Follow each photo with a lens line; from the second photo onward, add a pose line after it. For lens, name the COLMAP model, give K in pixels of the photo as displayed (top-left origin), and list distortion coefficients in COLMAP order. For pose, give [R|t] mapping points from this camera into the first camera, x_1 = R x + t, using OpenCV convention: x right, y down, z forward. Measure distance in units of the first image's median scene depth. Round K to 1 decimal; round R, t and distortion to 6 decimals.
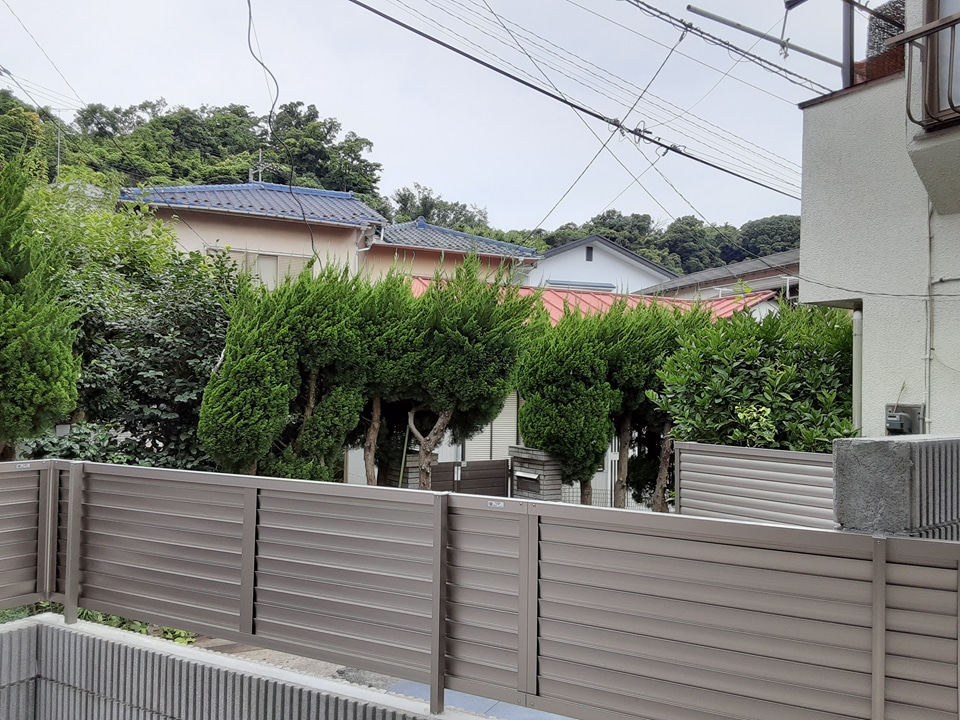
lens RADIAL K [[764.4, 0, 480.4], [0, 764.4, 366.3], [0, 0, 1]] dist [0.097688, -0.137645]
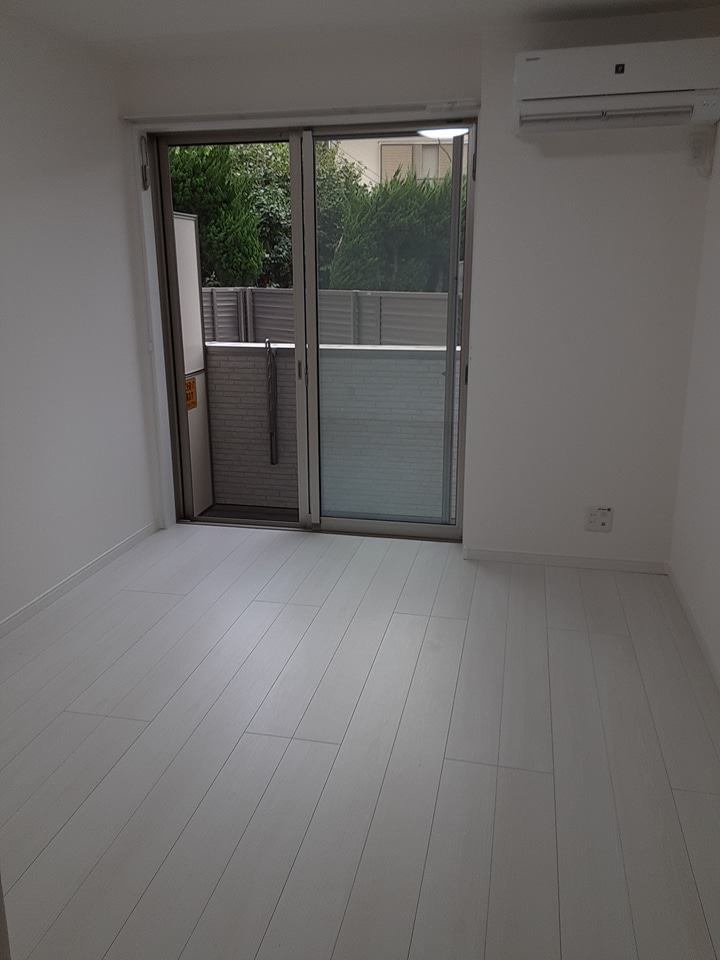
lens RADIAL K [[764.4, 0, 352.8], [0, 764.4, 472.1], [0, 0, 1]] dist [0.097688, -0.137645]
pose [[0.910803, 0.080417, -0.404934, 0.496875], [0.035613, 0.961884, 0.271128, 0.021949], [0.411303, -0.261365, 0.873223, -0.700882]]
